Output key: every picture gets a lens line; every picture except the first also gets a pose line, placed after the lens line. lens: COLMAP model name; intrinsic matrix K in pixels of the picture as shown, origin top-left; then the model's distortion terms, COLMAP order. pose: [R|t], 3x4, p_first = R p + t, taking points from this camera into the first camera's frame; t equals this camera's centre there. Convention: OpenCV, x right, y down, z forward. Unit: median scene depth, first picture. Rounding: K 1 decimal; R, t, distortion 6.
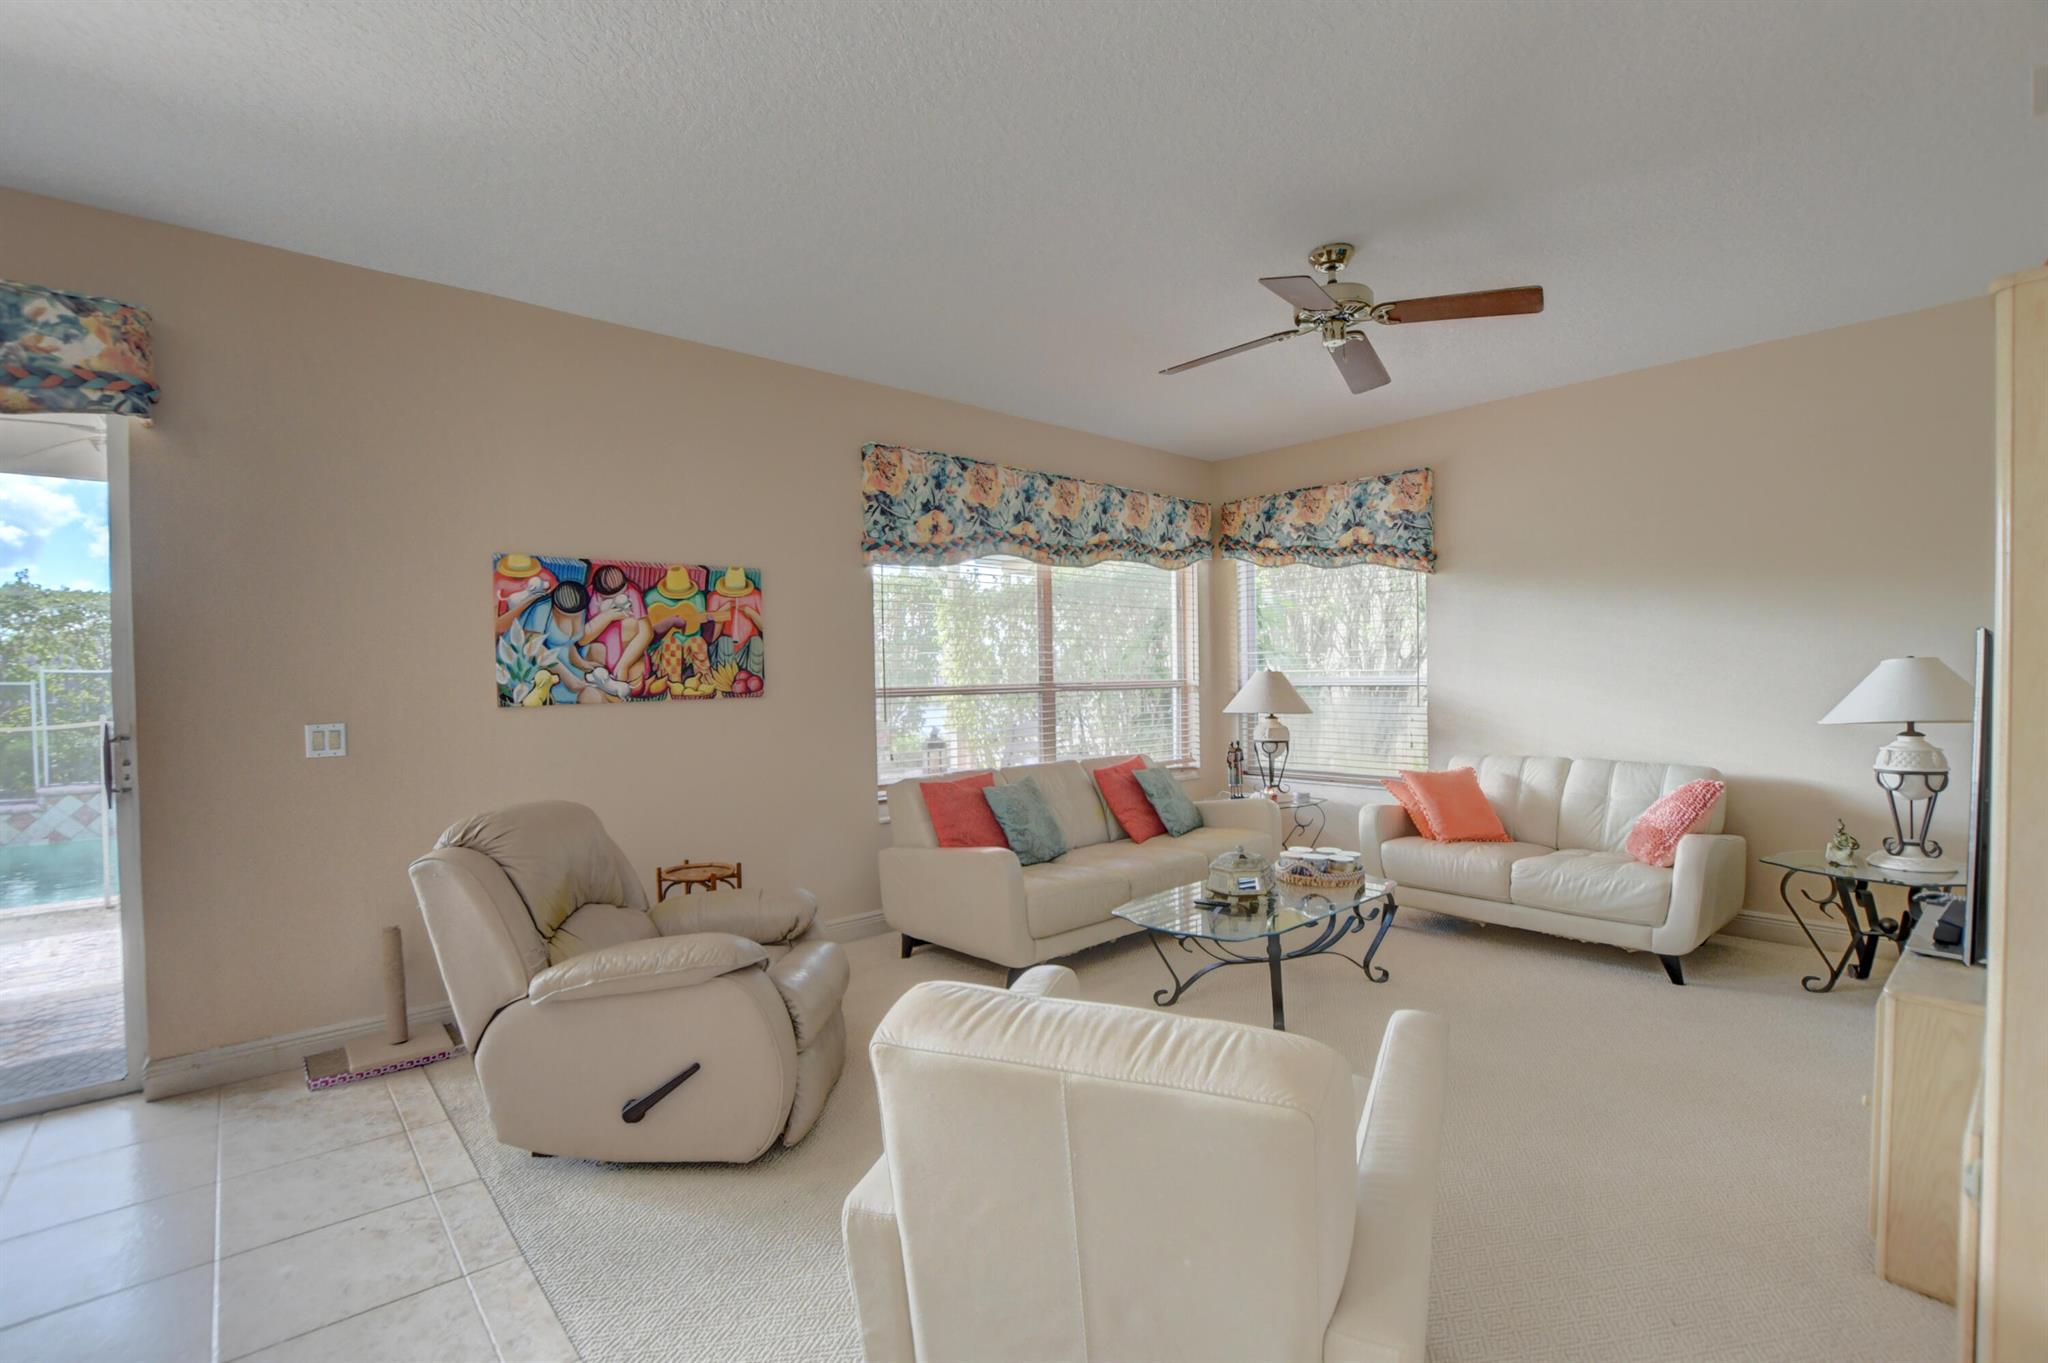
lens RADIAL K [[900.6, 0, 1006.3], [0, 900.6, 691.1], [0, 0, 1]] dist [-0.038521, 0.005359]
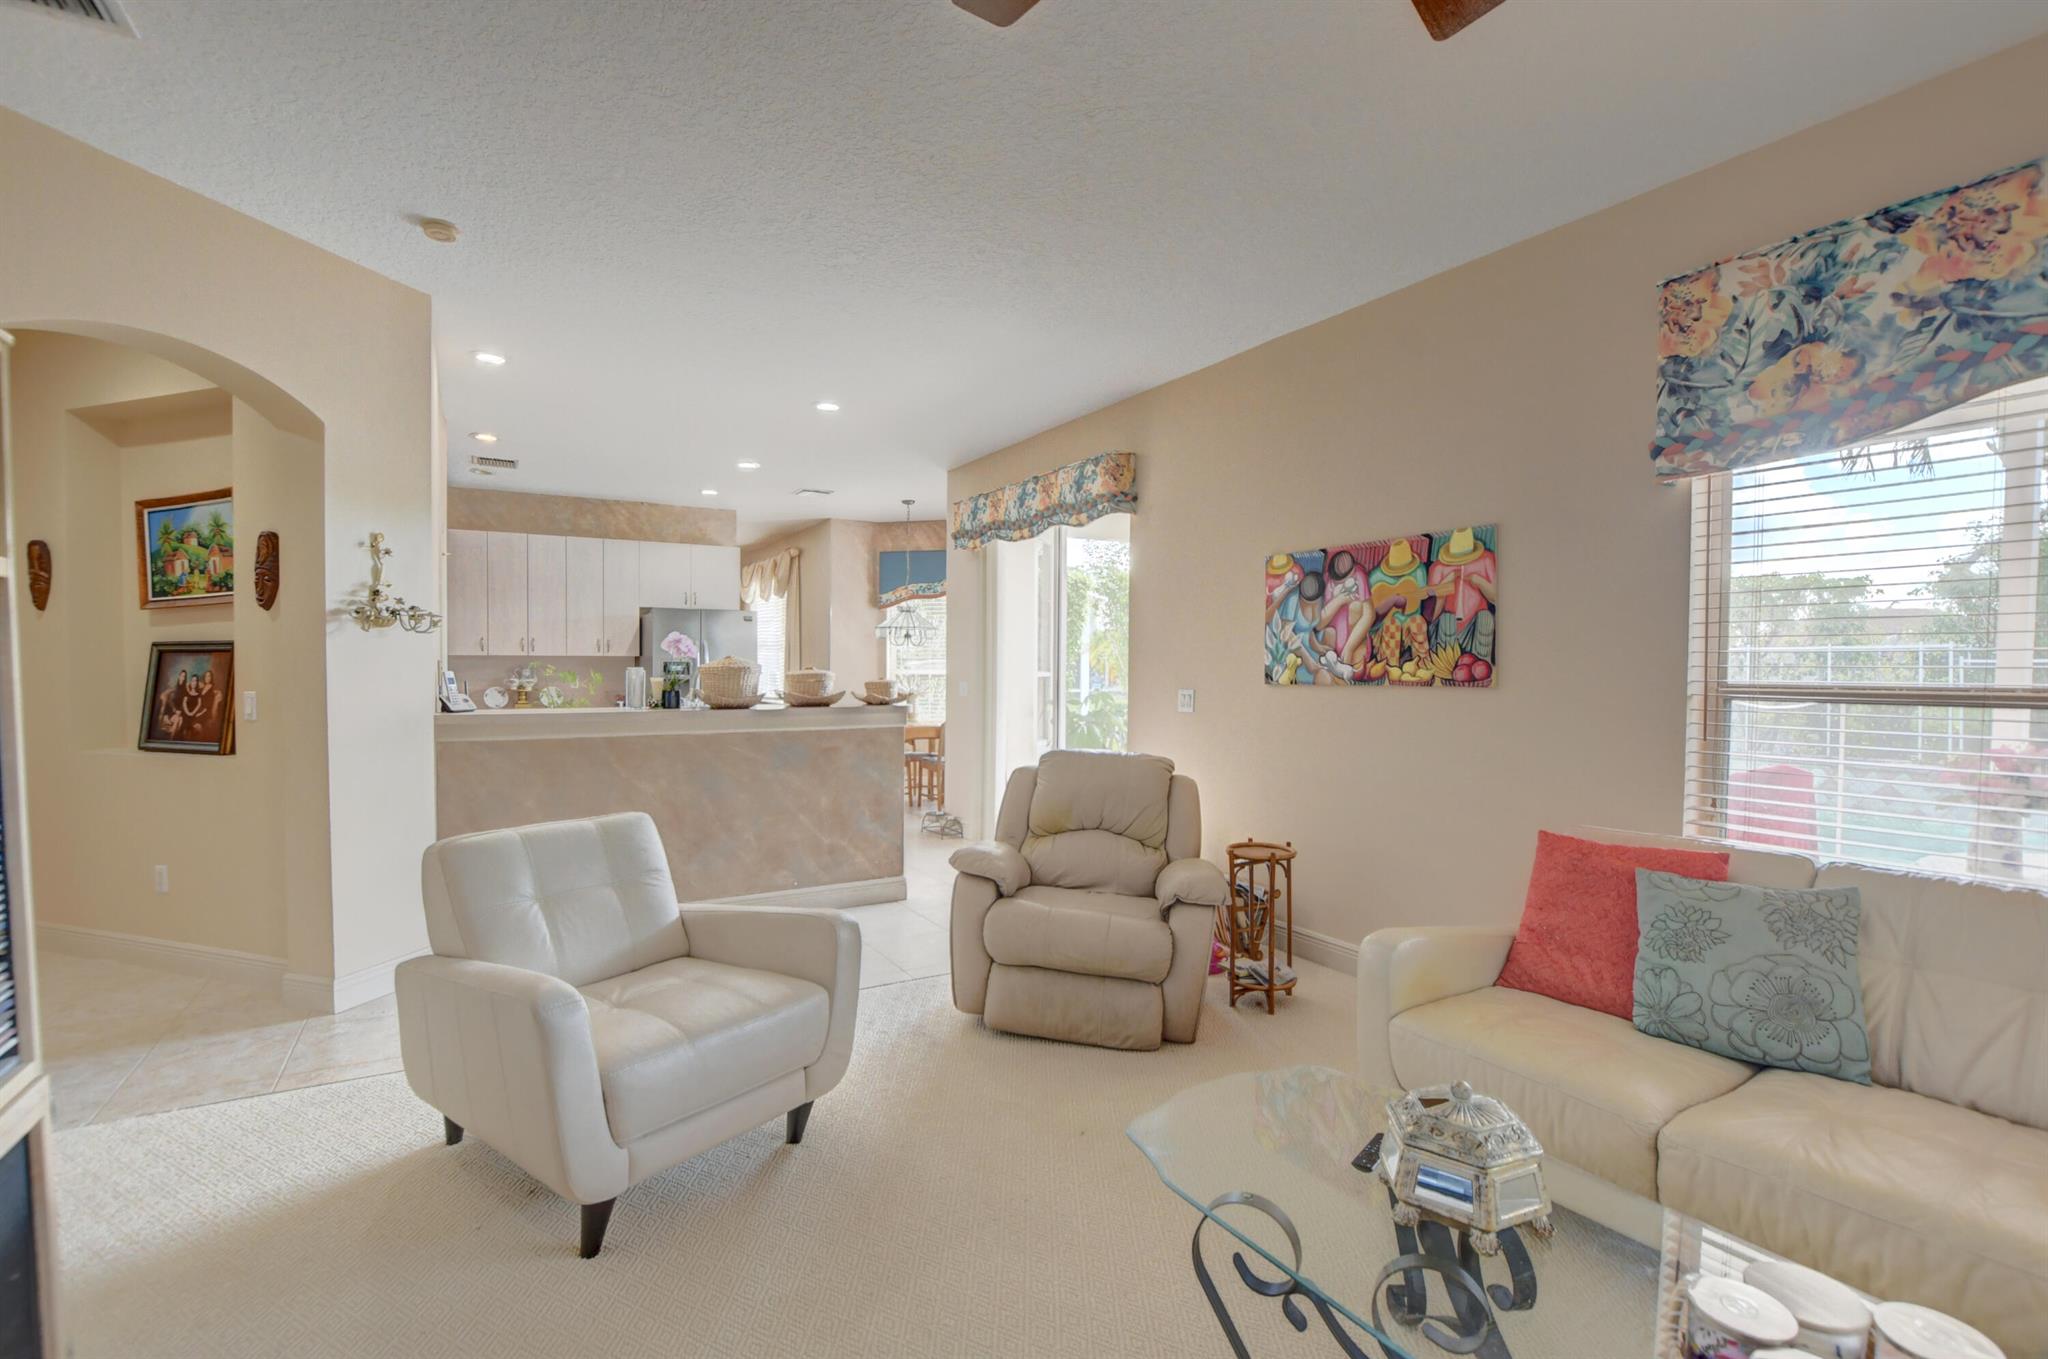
lens RADIAL K [[900.6, 0, 1001.6], [0, 900.6, 707.3], [0, 0, 1]] dist [-0.038521, 0.005359]
pose [[-0.191305, 0.063106, -0.979500, 0.527004], [-0.015570, 0.997610, 0.067314, -0.020004], [0.981407, 0.028128, -0.189865, 0.662662]]
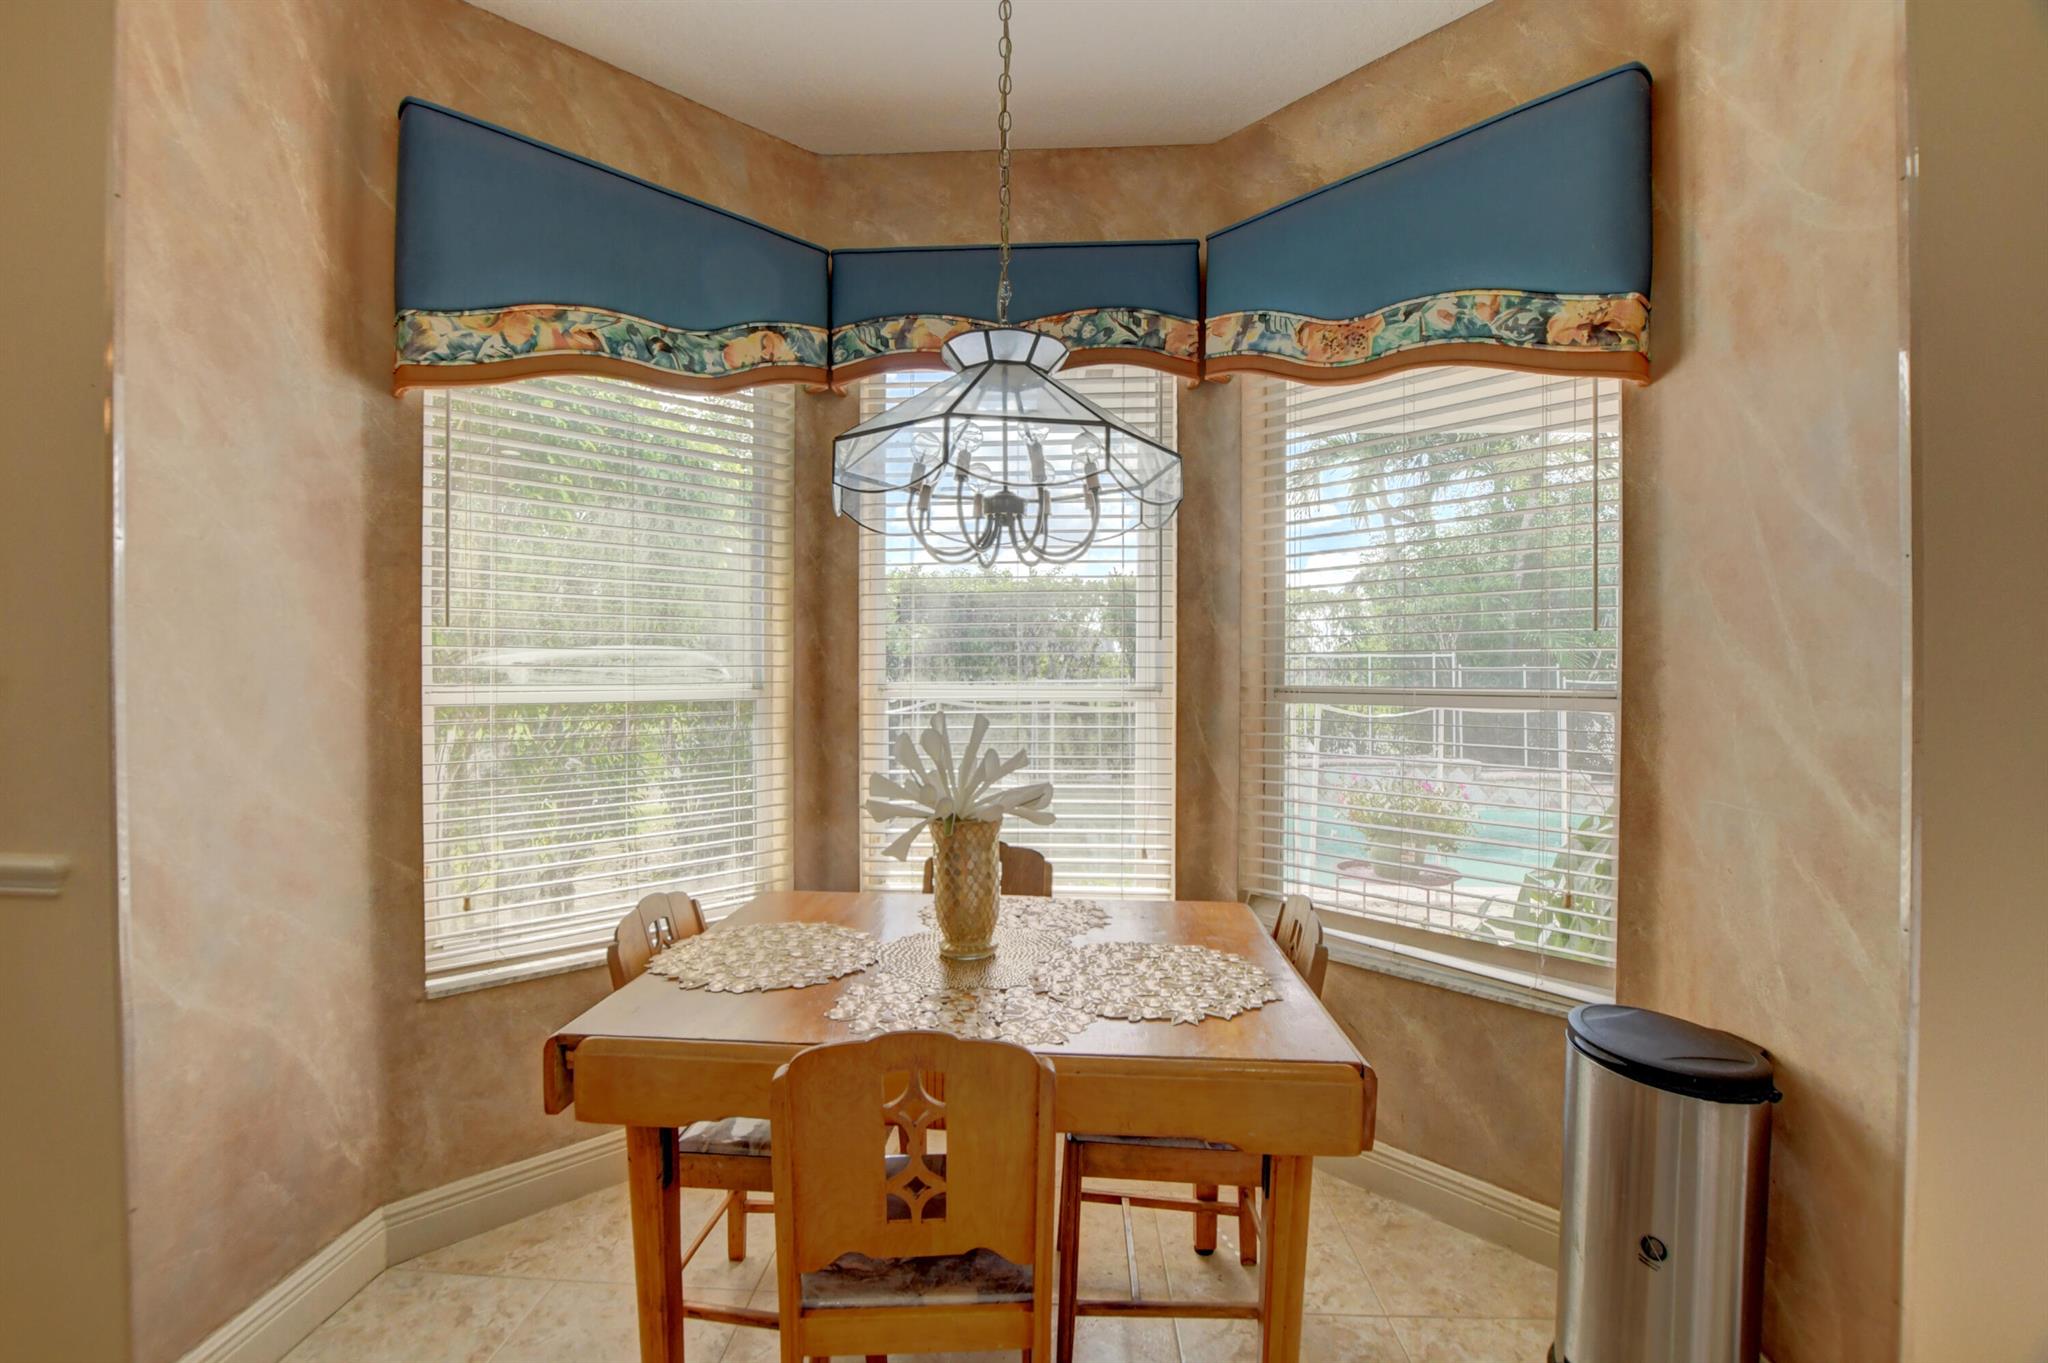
lens RADIAL K [[900.6, 0, 1014.0], [0, 900.6, 685.2], [0, 0, 1]] dist [-0.038521, 0.005359]
pose [[0.716735, 0.027141, -0.696817, -0.992328], [-0.027536, 0.999565, 0.010609, 0.023551], [0.696802, 0.011584, 0.717170, -0.111067]]
